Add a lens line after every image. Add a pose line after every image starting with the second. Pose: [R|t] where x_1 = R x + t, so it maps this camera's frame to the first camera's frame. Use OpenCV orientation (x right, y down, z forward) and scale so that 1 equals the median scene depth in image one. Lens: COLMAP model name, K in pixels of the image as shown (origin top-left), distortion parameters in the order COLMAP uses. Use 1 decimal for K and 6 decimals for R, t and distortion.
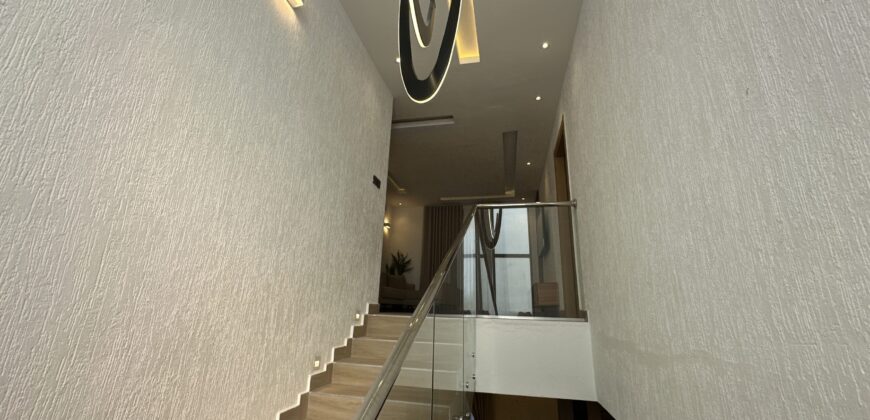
lens RADIAL K [[348.4, 0, 435.0], [0, 348.4, 210.0], [0, 0, 1]] dist [-0.002238, 0.000072]
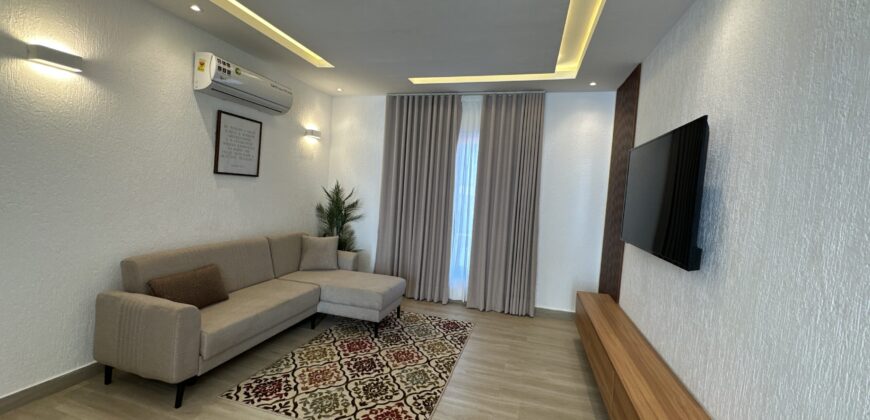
lens RADIAL K [[348.4, 0, 435.0], [0, 348.4, 210.0], [0, 0, 1]] dist [-0.002238, 0.000072]
pose [[0.995224, 0.042164, -0.088039, 0.096817], [-0.010839, 0.944057, 0.329604, -0.023030], [0.097012, -0.327076, 0.940005, 0.500107]]
